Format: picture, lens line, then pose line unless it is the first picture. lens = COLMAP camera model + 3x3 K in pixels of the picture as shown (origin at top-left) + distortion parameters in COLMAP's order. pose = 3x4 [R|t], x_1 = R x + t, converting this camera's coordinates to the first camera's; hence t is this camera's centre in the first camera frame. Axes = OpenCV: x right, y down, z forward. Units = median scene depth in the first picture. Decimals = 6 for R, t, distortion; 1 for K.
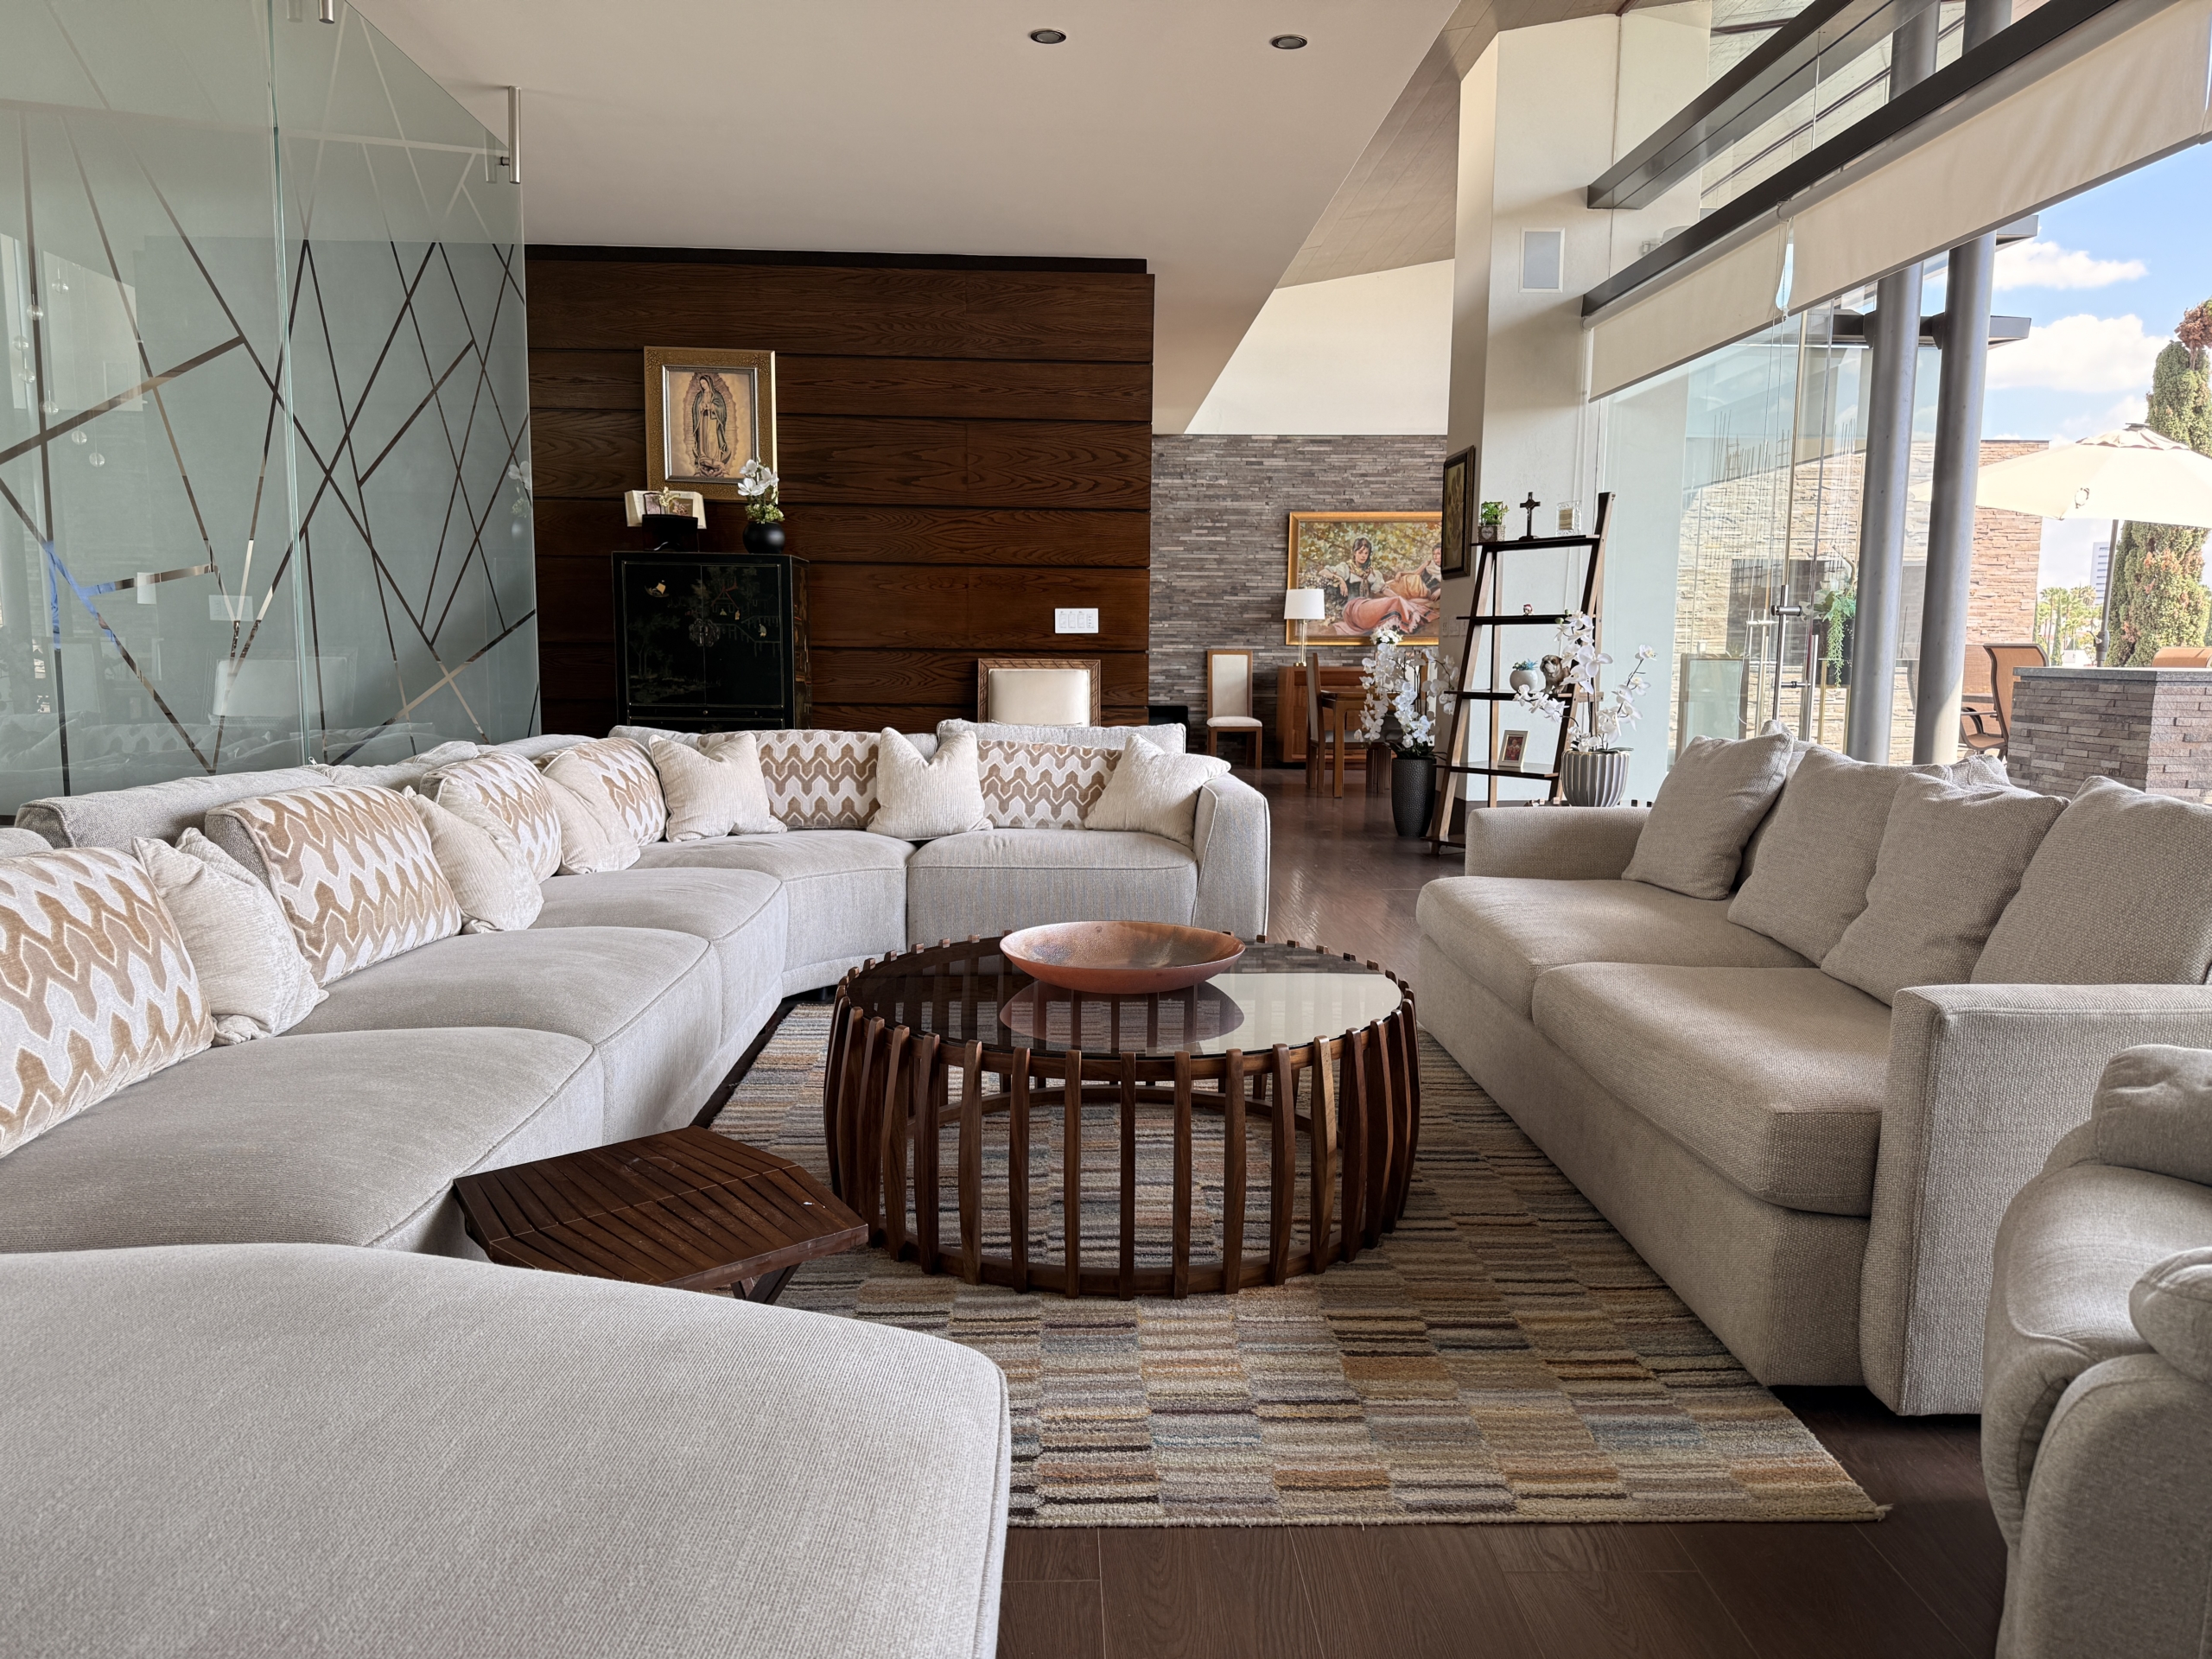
lens RADIAL K [[1539.5, 0, 1096.6], [0, 1539.5, 827.0], [0, 0, 1]] dist [0.007688, -0.003294]
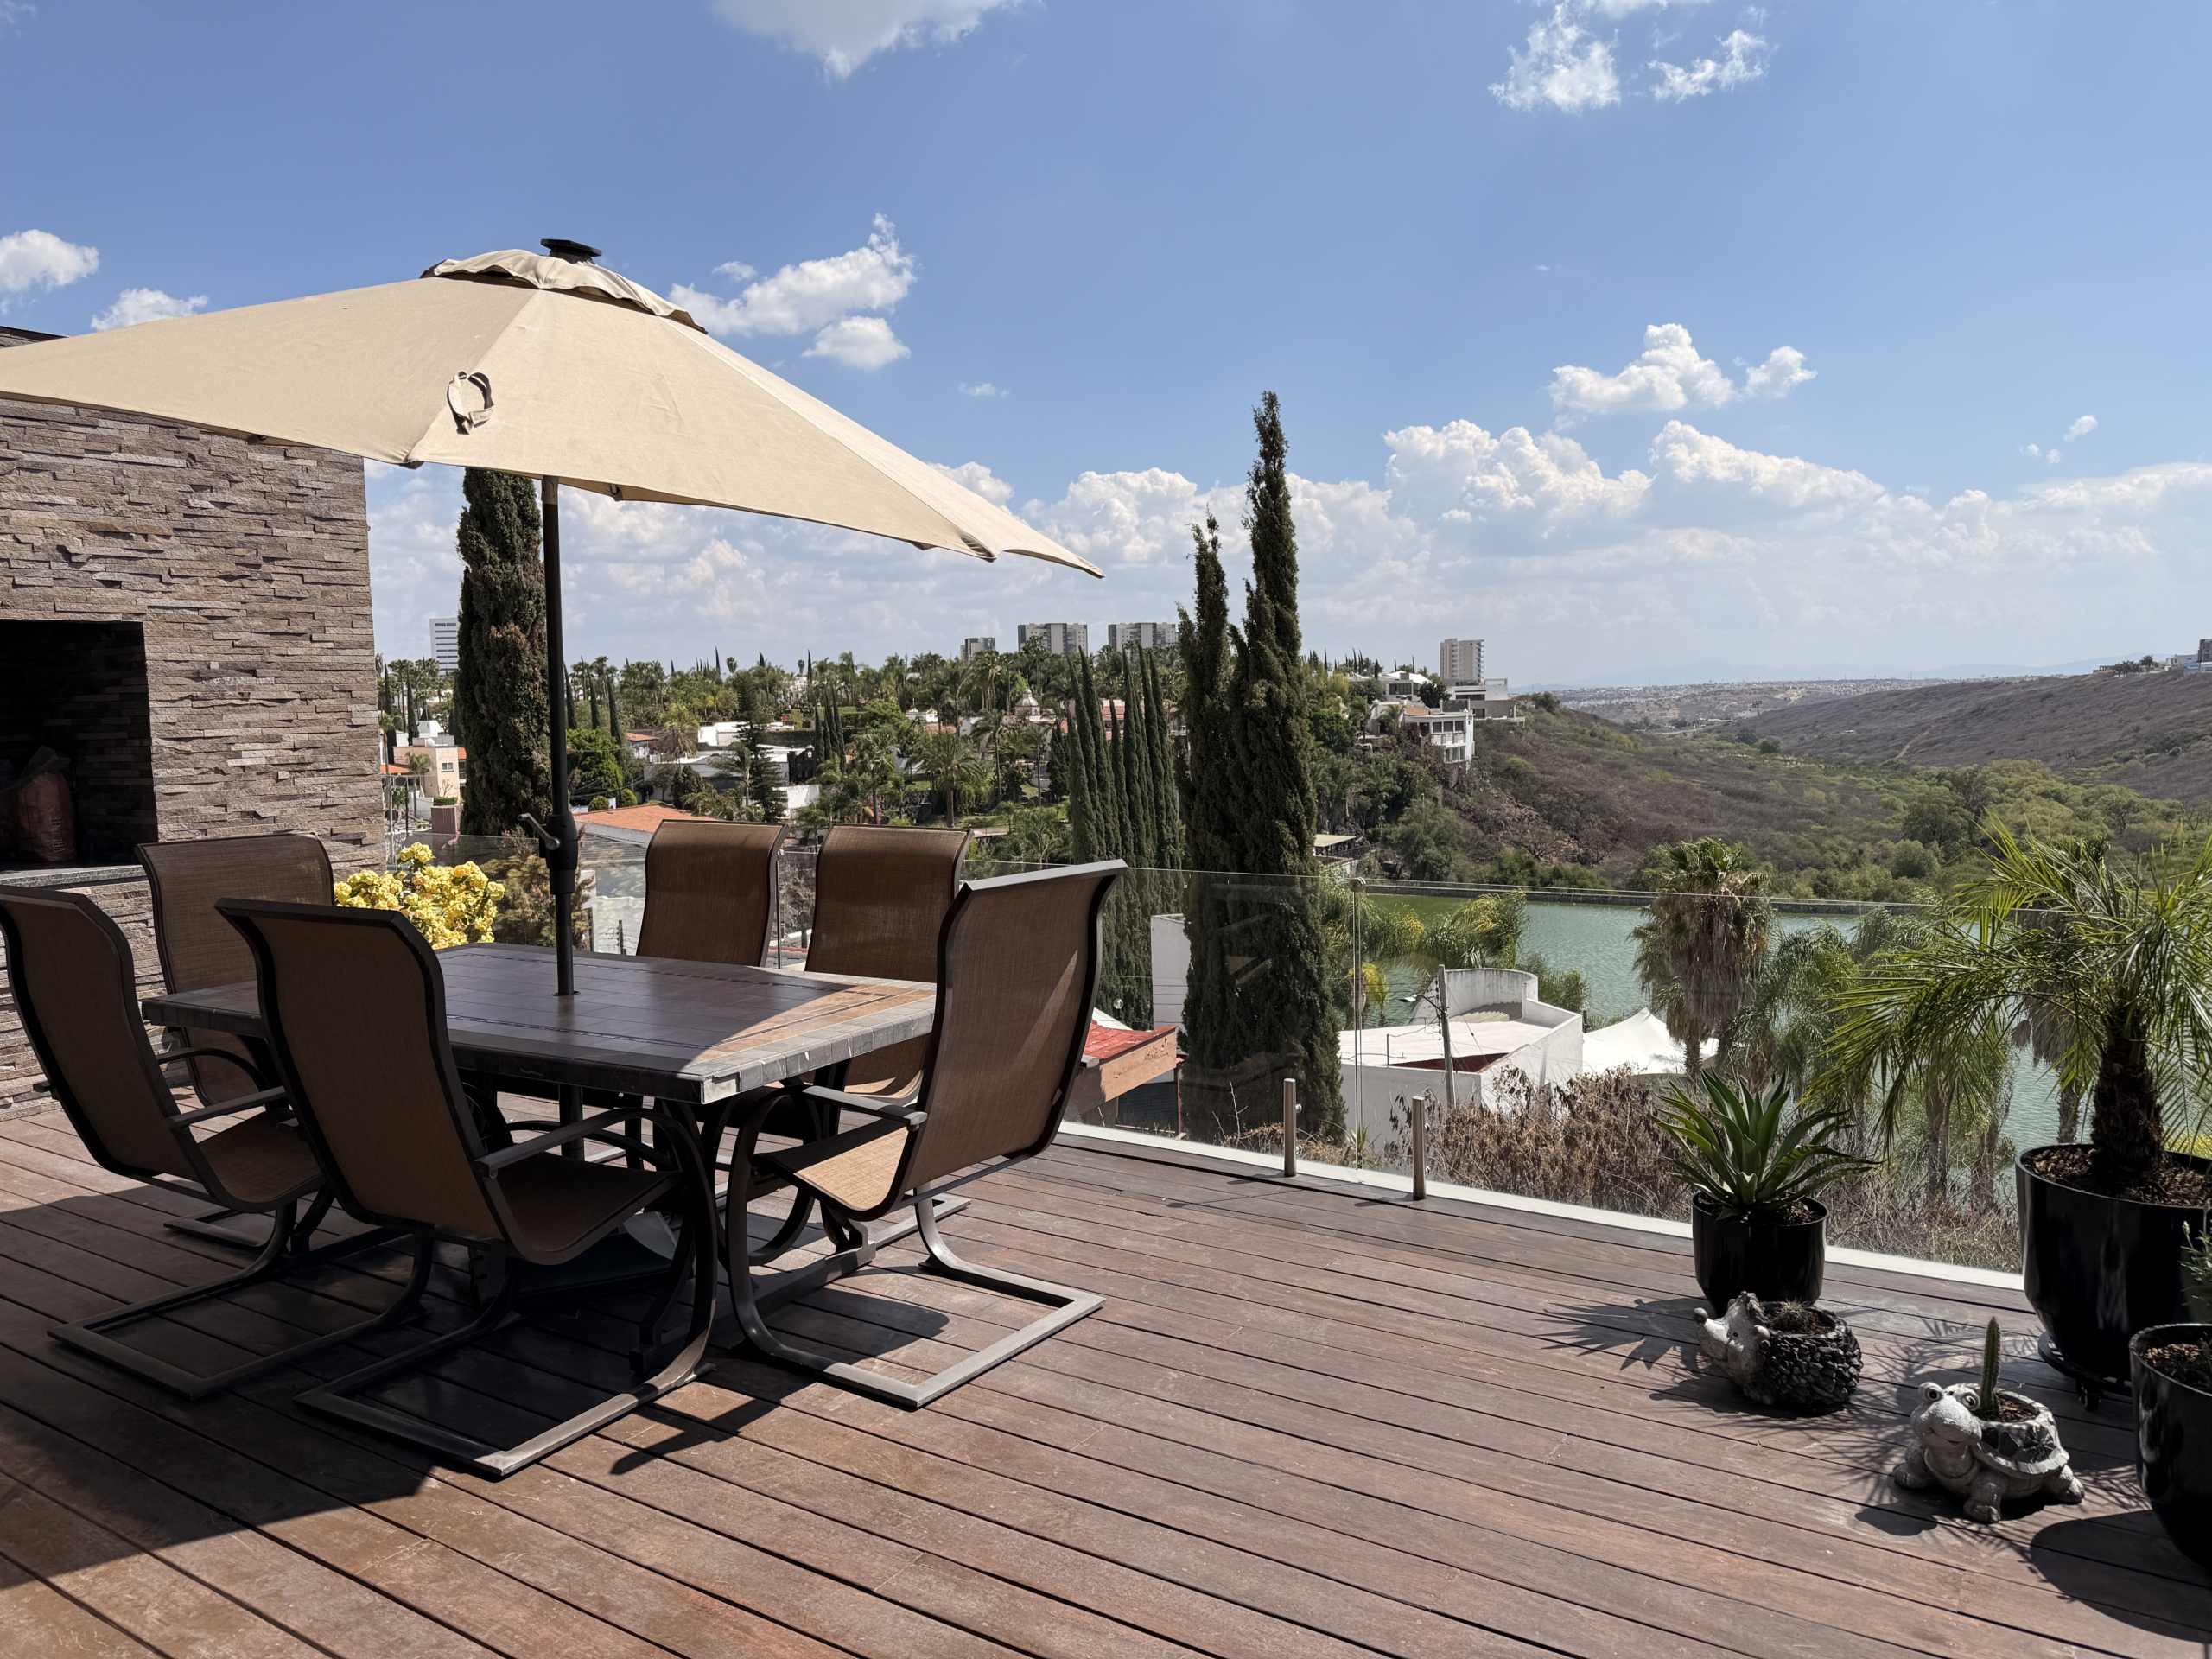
lens RADIAL K [[1539.5, 0, 1100.3], [0, 1539.5, 827.5], [0, 0, 1]] dist [0.007688, -0.003294]
pose [[0.562355, -0.082208, 0.822799, 0.135293], [0.118935, 0.992741, 0.017900, -0.036955], [-0.818298, 0.087793, 0.568050, 0.219057]]
